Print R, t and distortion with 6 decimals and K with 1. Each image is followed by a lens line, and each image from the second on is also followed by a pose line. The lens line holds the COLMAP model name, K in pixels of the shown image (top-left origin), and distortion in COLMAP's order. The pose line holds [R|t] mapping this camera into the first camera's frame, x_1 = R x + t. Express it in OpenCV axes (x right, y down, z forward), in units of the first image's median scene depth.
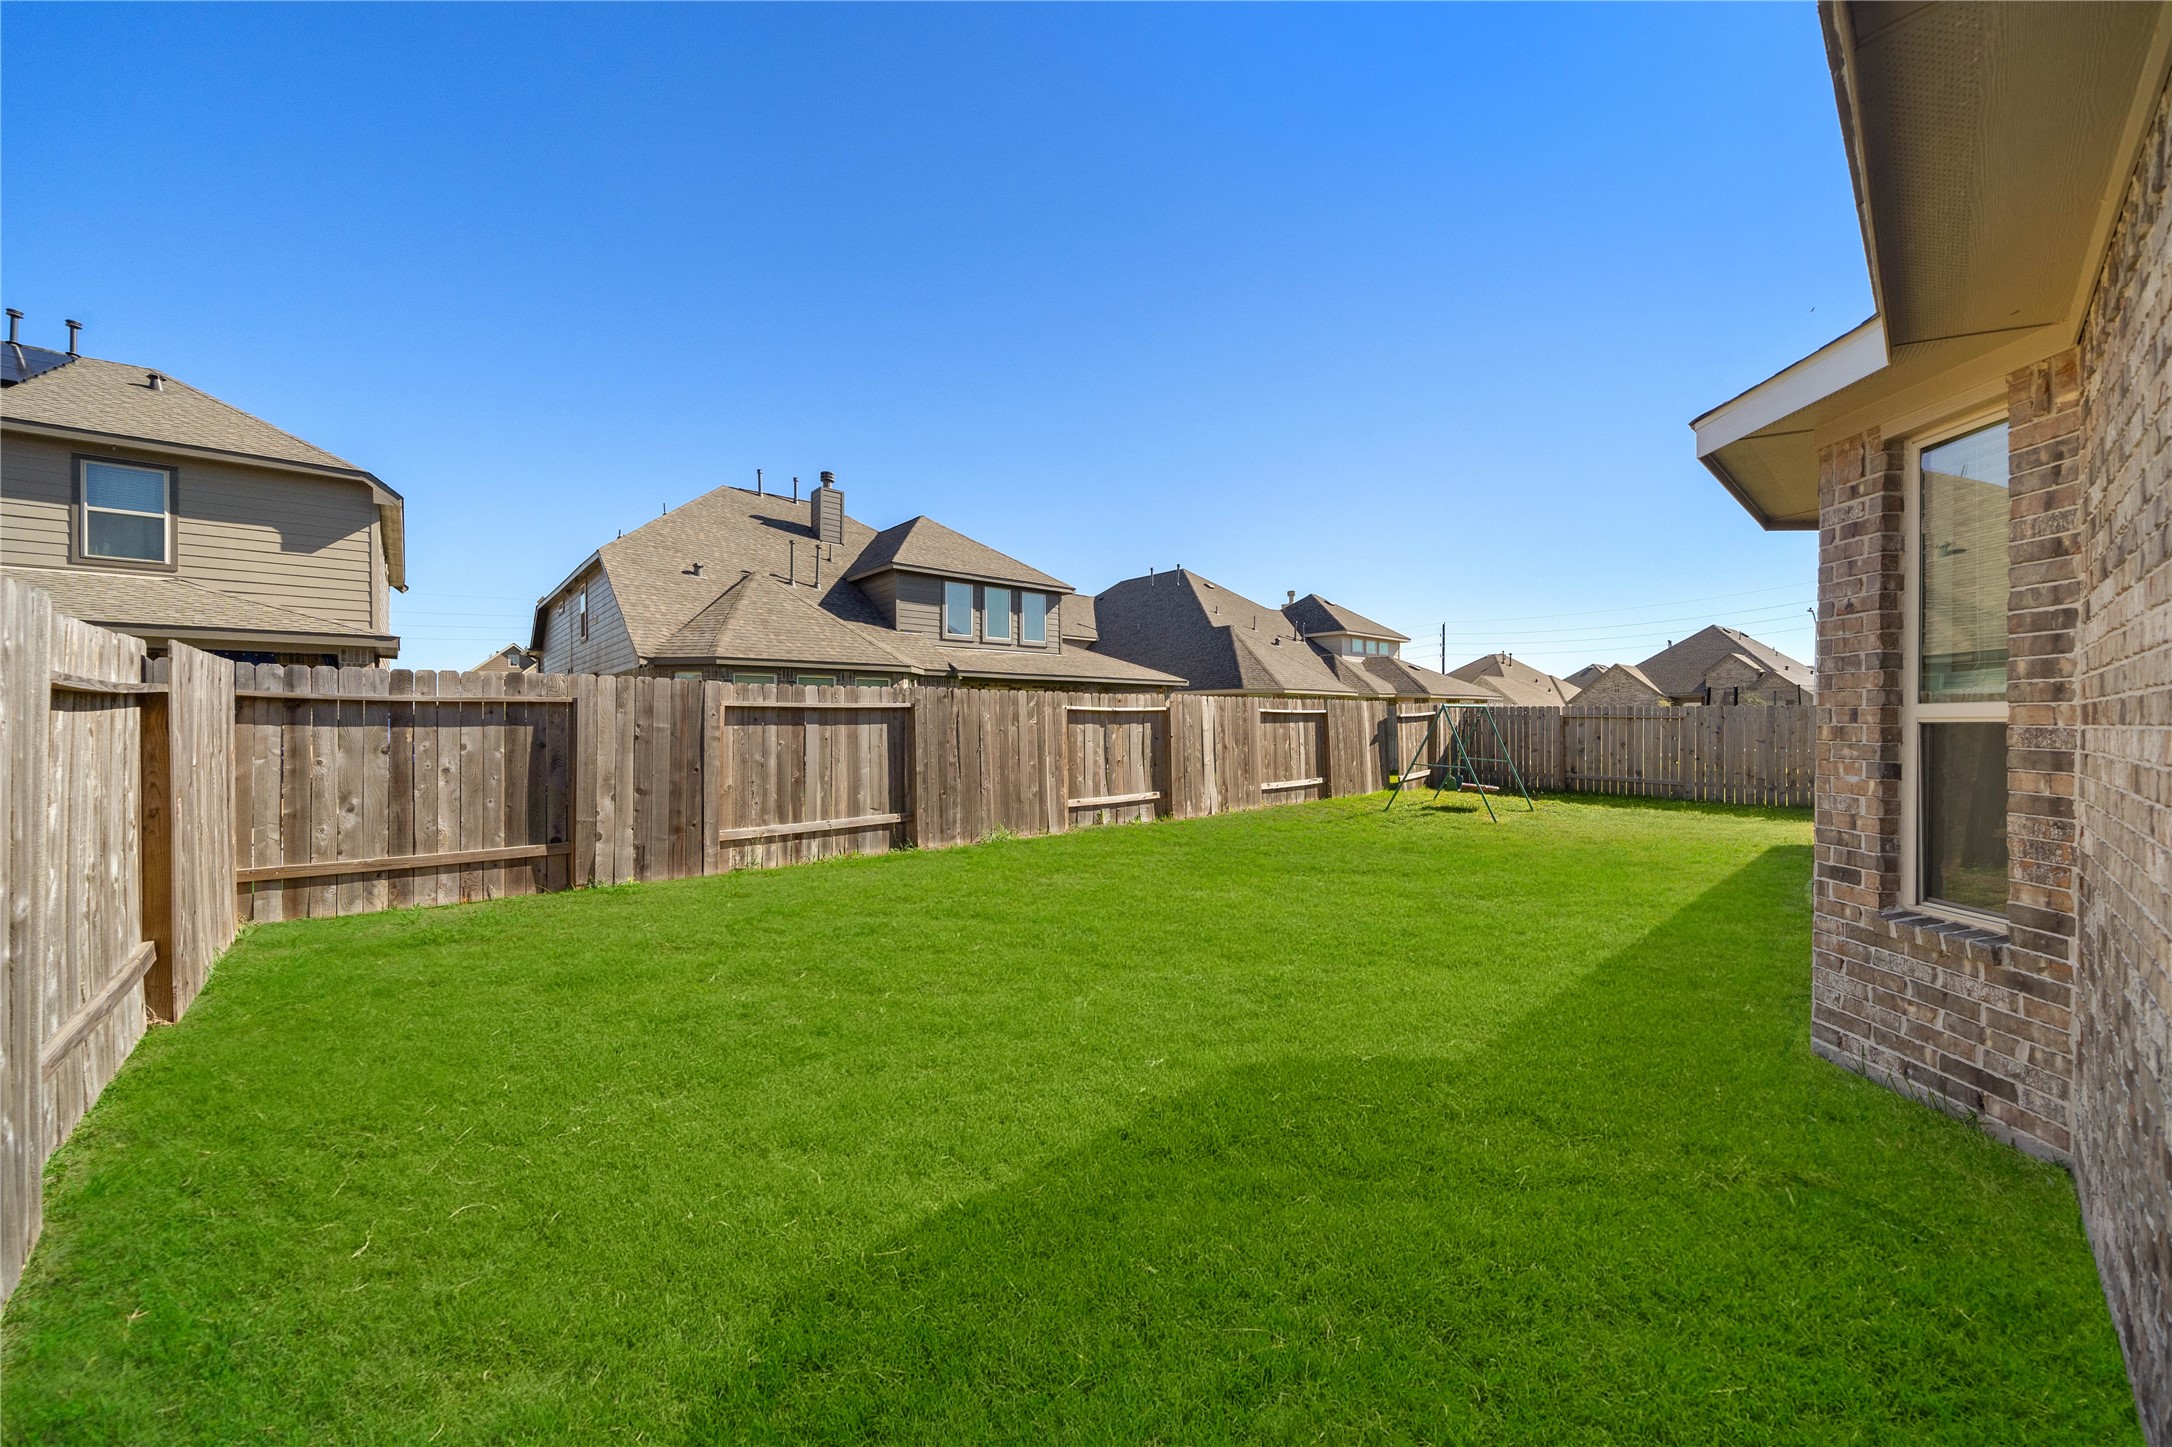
lens RADIAL K [[827.8, 0, 1093.7], [0, 827.8, 726.7], [0, 0, 1]] dist [-0.000422, -0.000004]
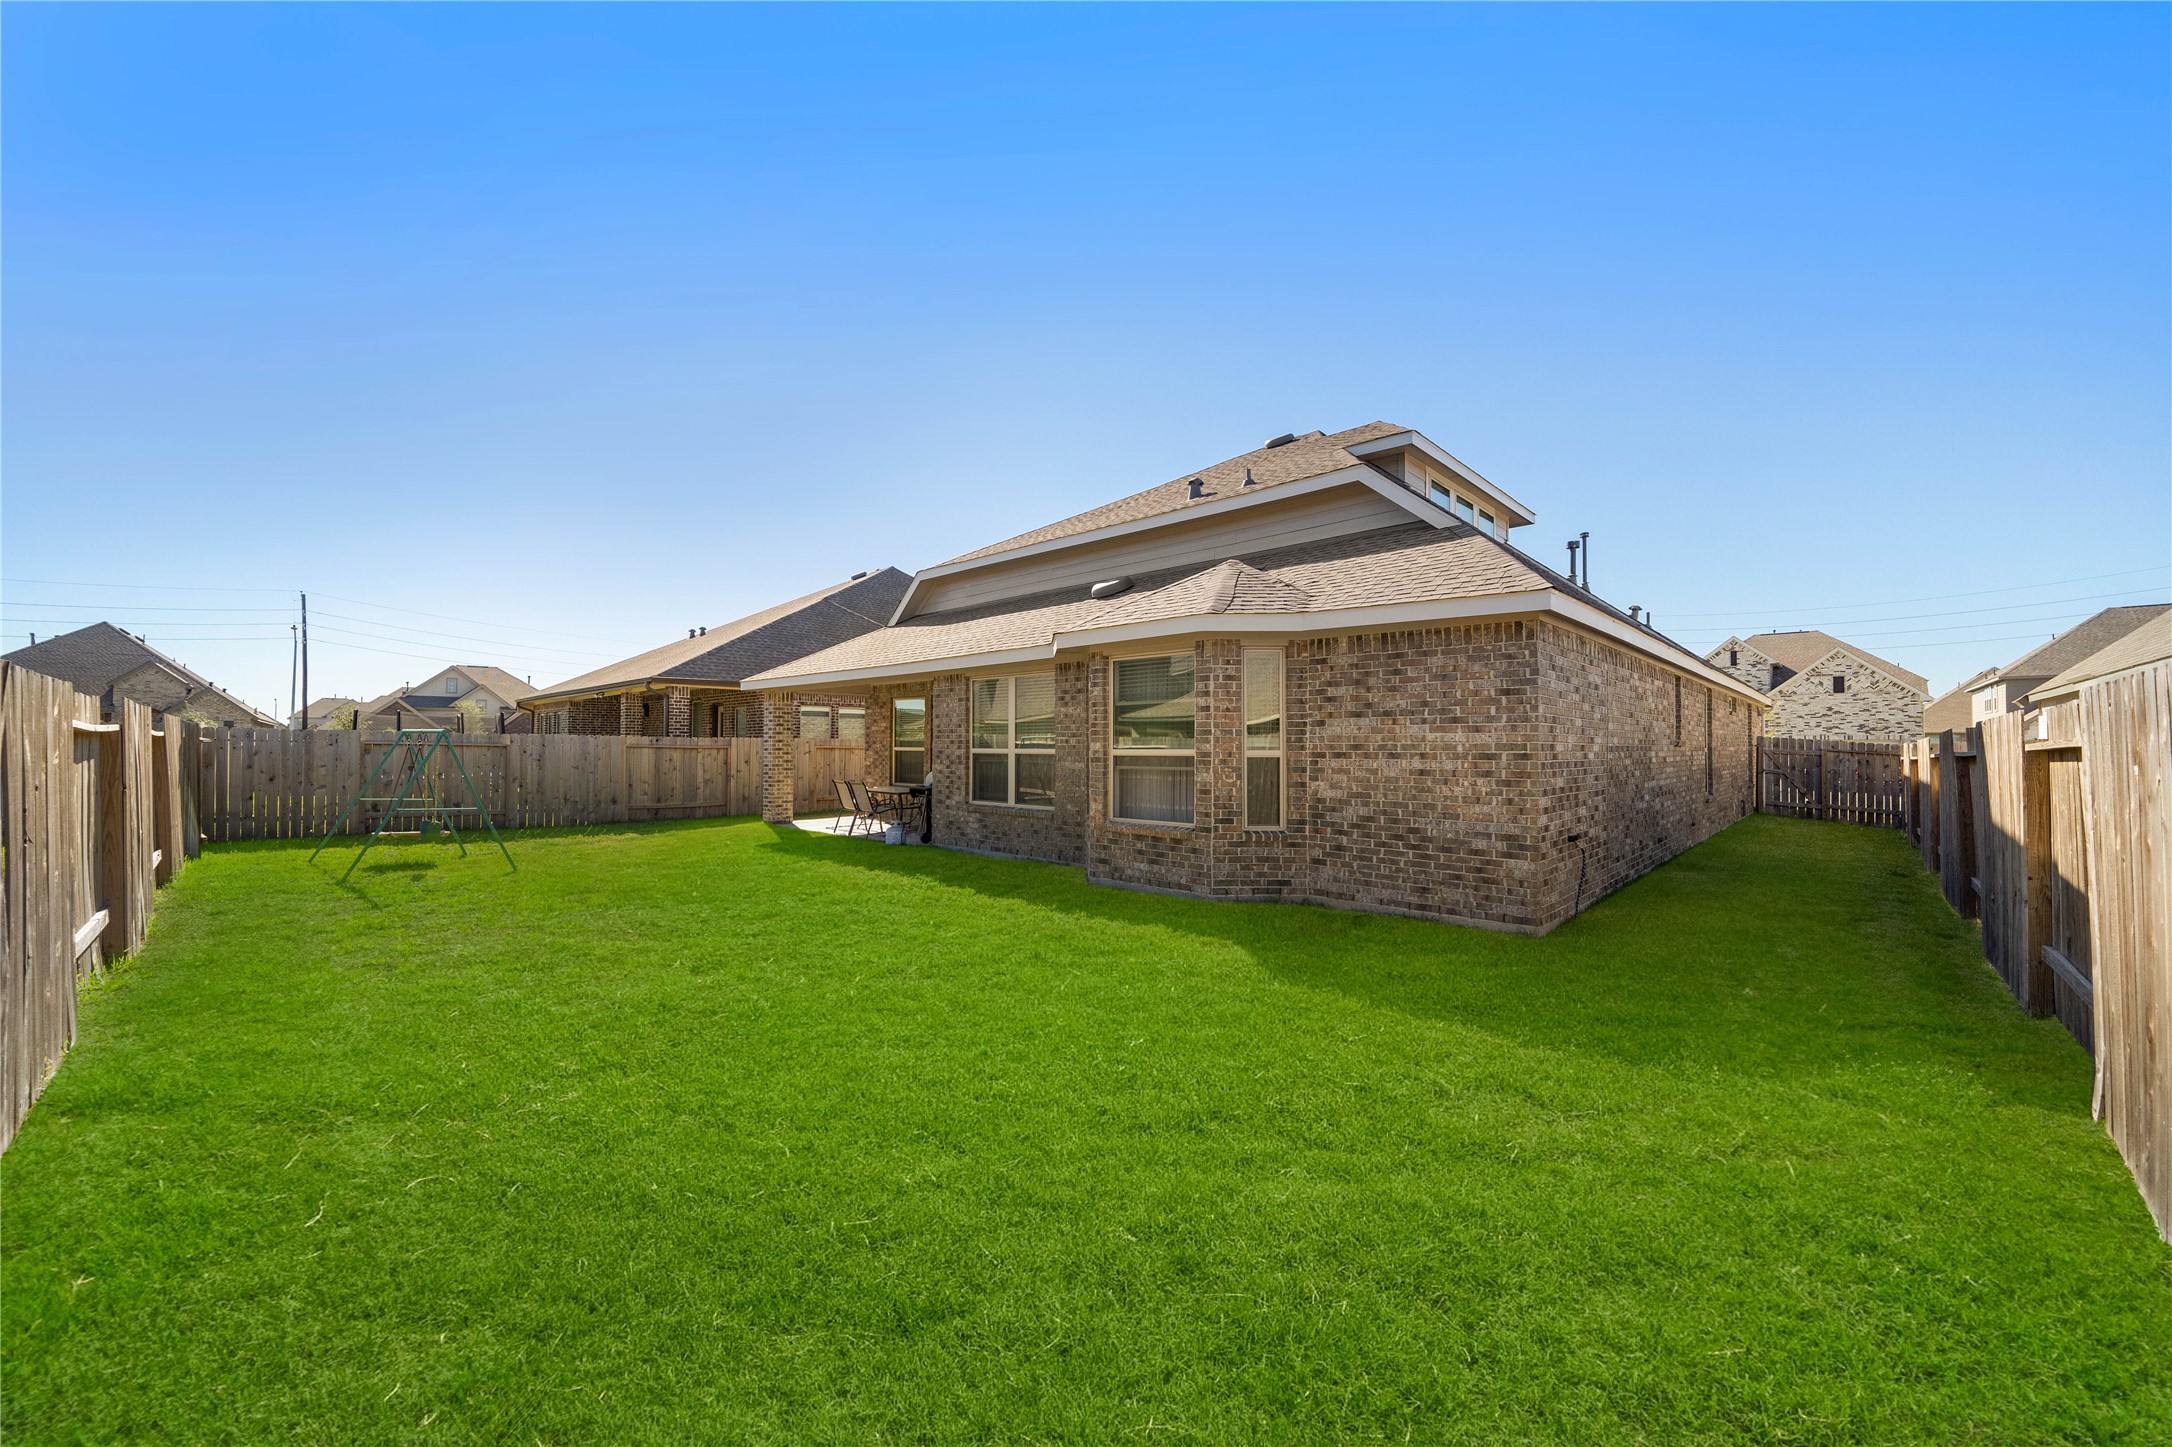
lens RADIAL K [[827.8, 0, 1093.5], [0, 827.8, 733.4], [0, 0, 1]] dist [-0.000422, -0.000004]
pose [[-0.064404, 0.012563, 0.997845, -1.588086], [0.004423, 0.999915, -0.012303, -0.051108], [-0.997914, 0.003621, -0.064454, 1.673248]]
